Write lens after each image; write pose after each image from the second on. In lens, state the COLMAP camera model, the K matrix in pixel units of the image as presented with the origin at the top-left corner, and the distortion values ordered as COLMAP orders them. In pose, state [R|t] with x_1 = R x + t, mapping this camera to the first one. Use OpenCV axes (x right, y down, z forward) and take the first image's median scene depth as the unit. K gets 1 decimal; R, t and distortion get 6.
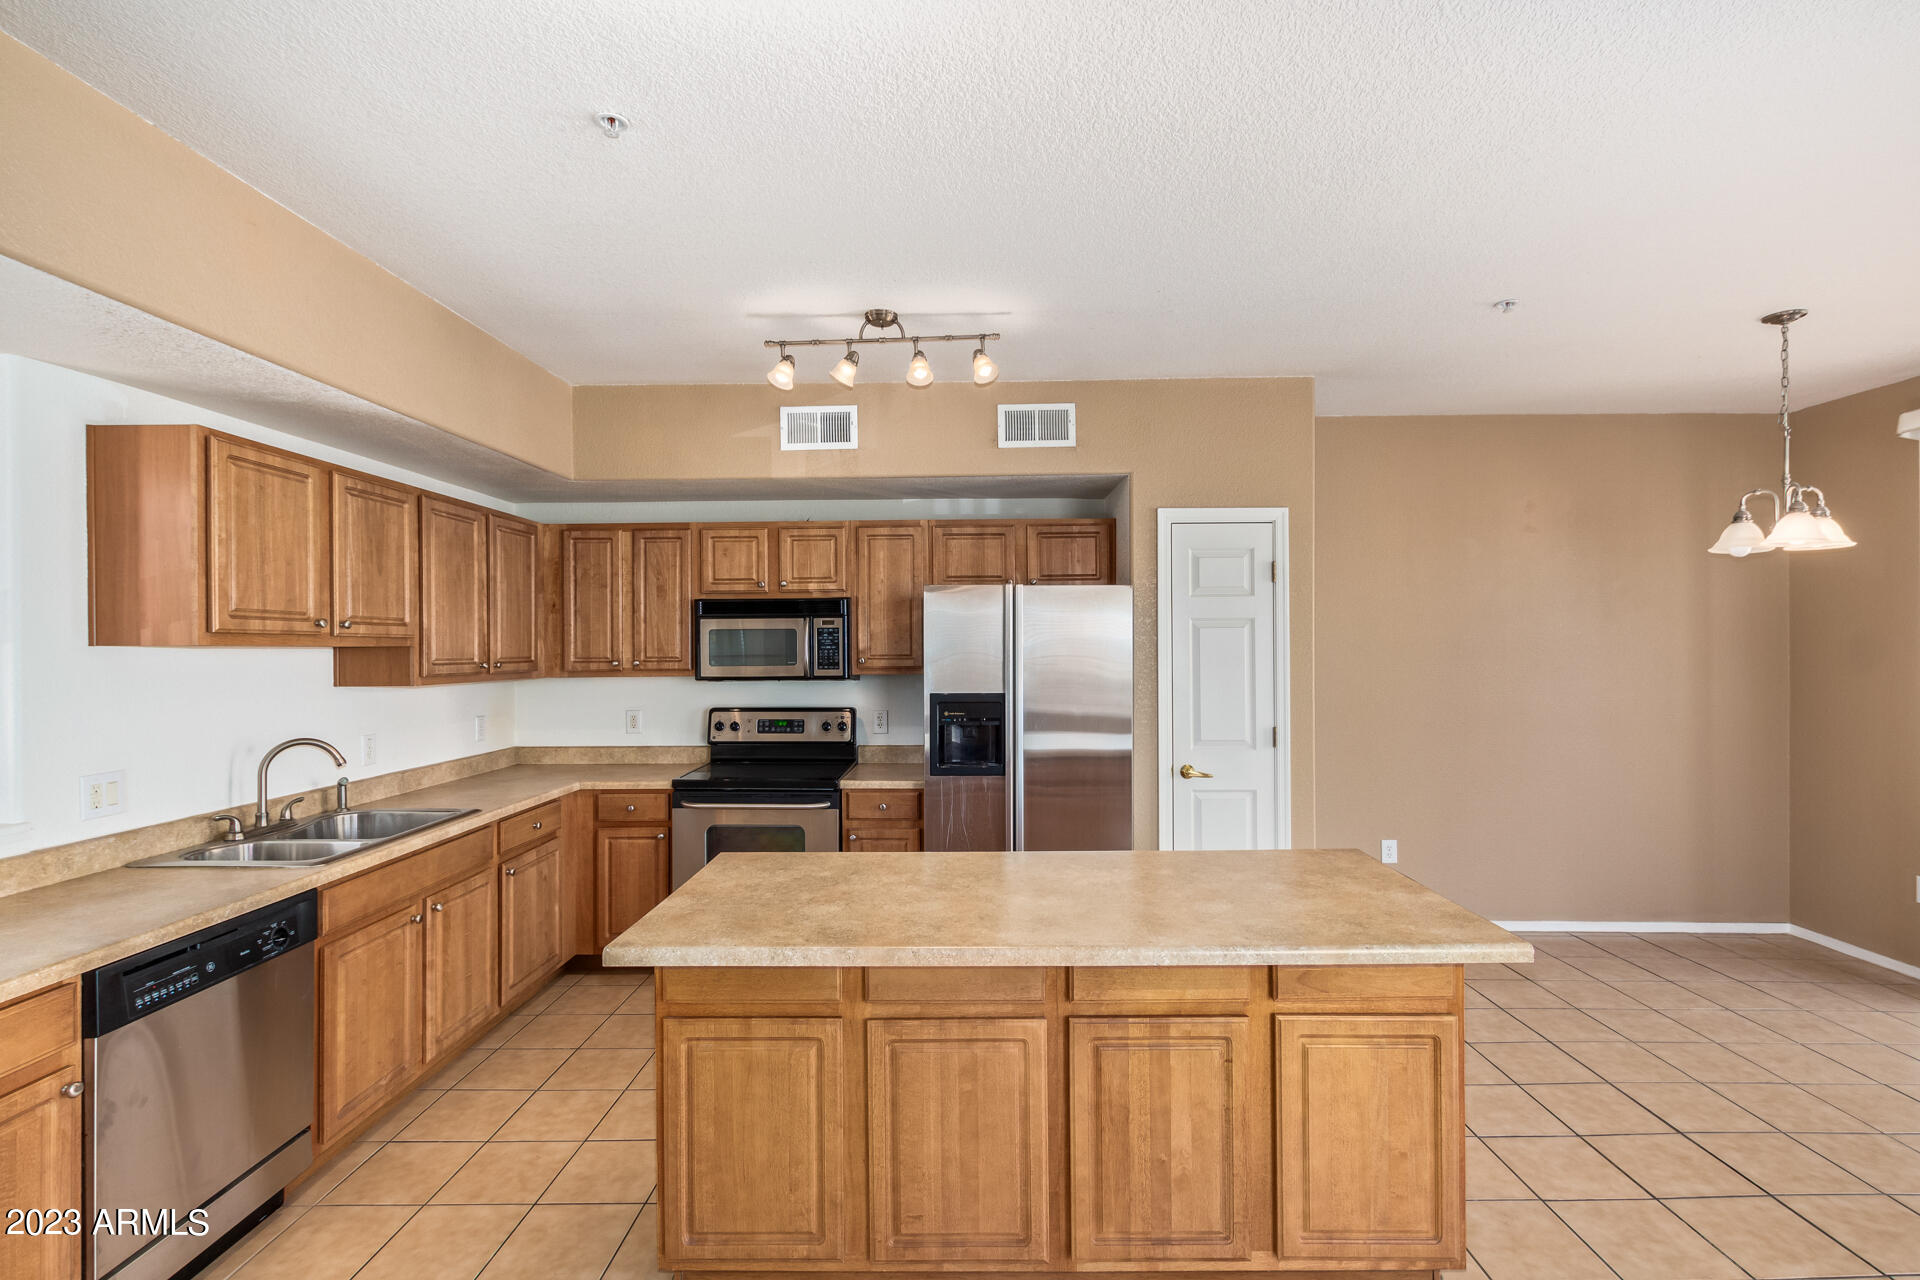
lens RADIAL K [[871.4, 0, 968.8], [0, 871.4, 649.0], [0, 0, 1]] dist [0.009372, -0.003935]
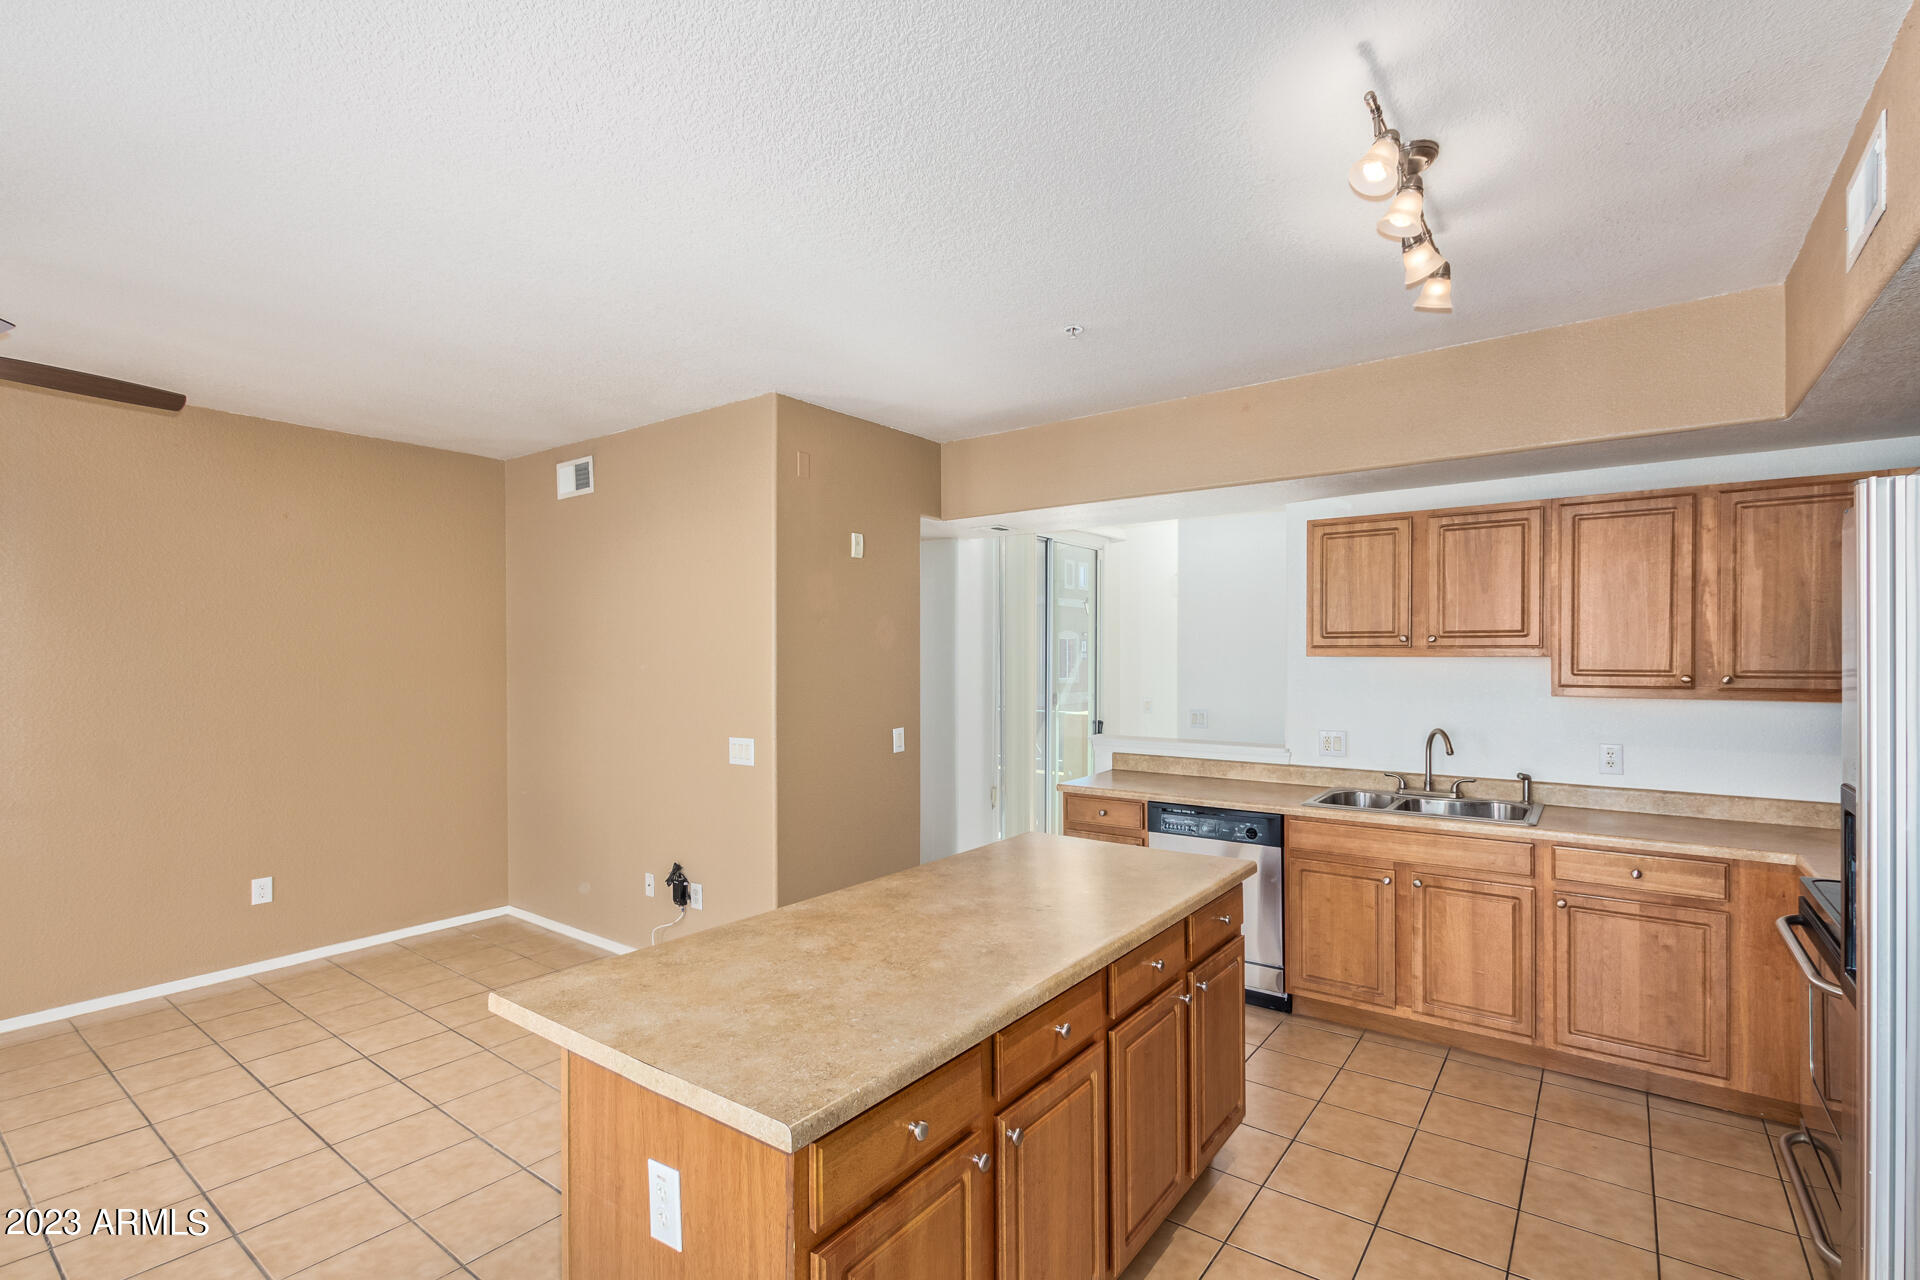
lens RADIAL K [[885.0, 0, 976.9], [0, 885.0, 657.8], [0, 0, 1]] dist [0.011325, -0.006505]
pose [[-0.579327, 0.011085, -0.815020, 0.570637], [0.004000, 0.999934, 0.010757, -0.014443], [0.815085, 0.002972, -0.579334, 1.013104]]
